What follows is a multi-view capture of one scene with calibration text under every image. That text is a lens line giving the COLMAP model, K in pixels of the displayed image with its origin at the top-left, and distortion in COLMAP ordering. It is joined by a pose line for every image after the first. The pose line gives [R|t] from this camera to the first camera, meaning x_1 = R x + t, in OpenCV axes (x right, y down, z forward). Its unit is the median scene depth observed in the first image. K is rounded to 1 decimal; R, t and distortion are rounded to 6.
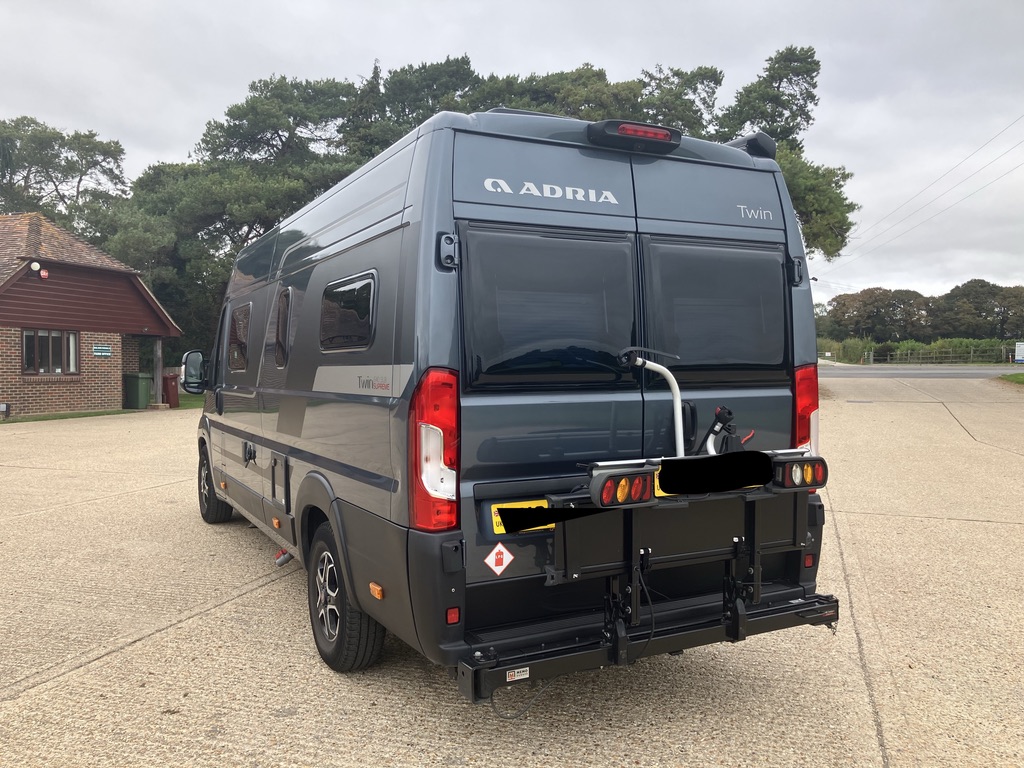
lens RADIAL K [[833.1, 0, 507.8], [0, 833.1, 388.0], [0, 0, 1]] dist [0.028442, -0.011313]
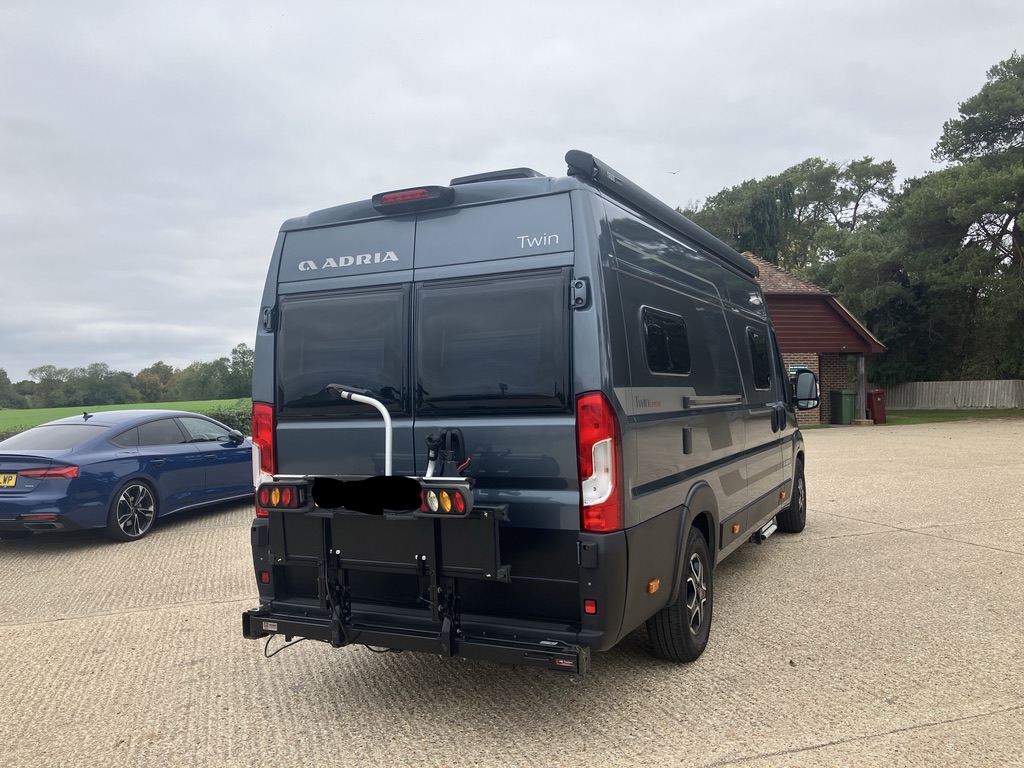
lens RADIAL K [[833.1, 0, 506.7], [0, 833.1, 378.3], [0, 0, 1]] dist [0.028442, -0.011313]
pose [[0.600218, -0.026299, -0.799404, 1.165774], [0.003521, 0.999536, -0.030240, -0.017350], [0.799828, 0.015336, 0.600033, 0.418922]]
